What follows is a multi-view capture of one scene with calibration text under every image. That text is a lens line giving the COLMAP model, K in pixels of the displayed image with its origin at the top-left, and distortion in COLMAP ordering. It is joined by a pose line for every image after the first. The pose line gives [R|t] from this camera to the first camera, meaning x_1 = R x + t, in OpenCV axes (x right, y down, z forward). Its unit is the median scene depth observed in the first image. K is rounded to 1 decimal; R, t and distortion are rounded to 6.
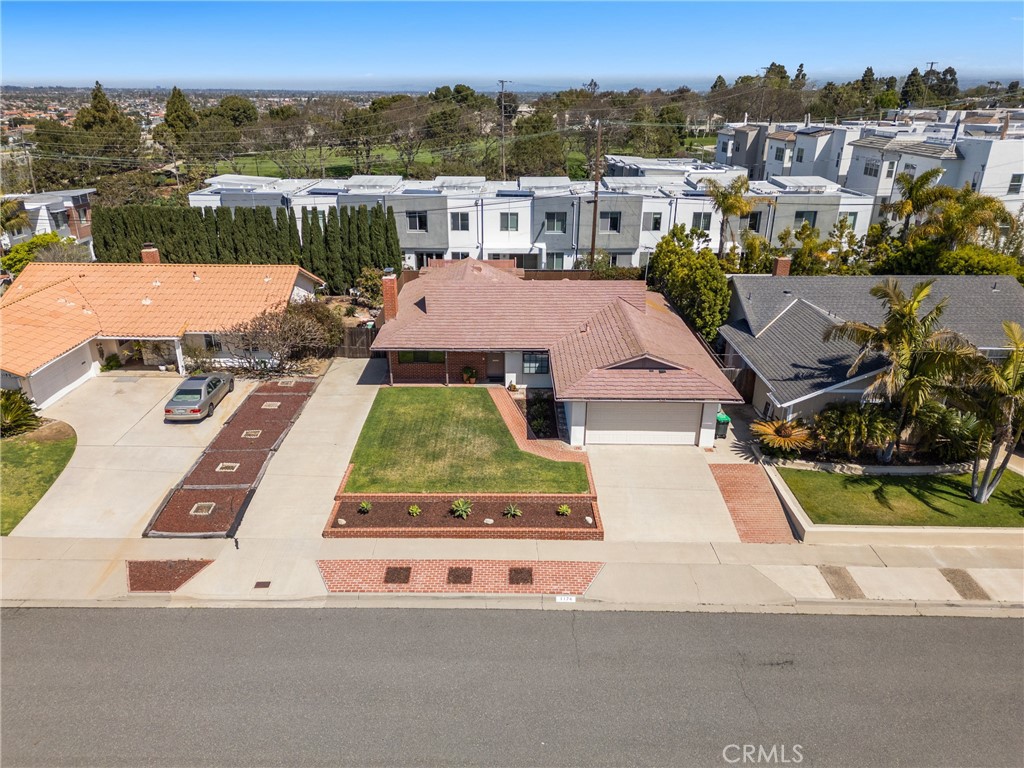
lens RADIAL K [[722.4, 0, 512.0], [0, 722.4, 384.0], [0, 0, 1]] dist [0.073589, -0.072117]
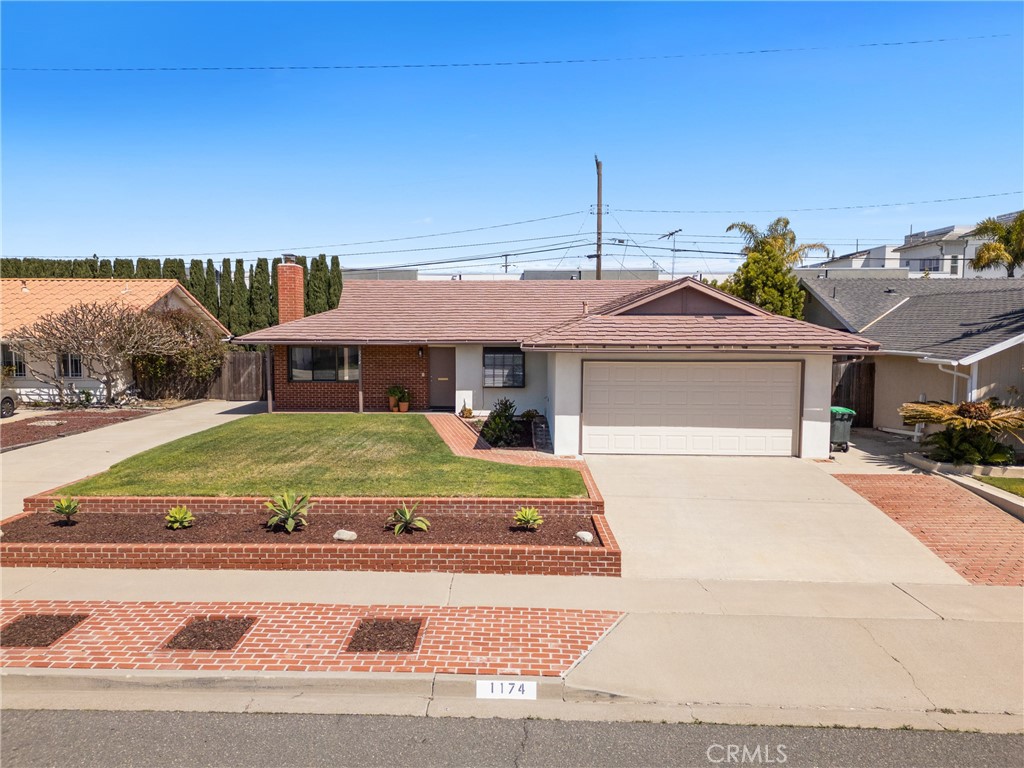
lens RADIAL K [[722.4, 0, 512.0], [0, 722.4, 384.0], [0, 0, 1]] dist [0.073589, -0.072117]
pose [[0.999767, -0.000116, -0.021596, 0.064652], [-0.006476, 0.952356, -0.304921, 0.206011], [0.020602, 0.304990, 0.952133, 0.505868]]
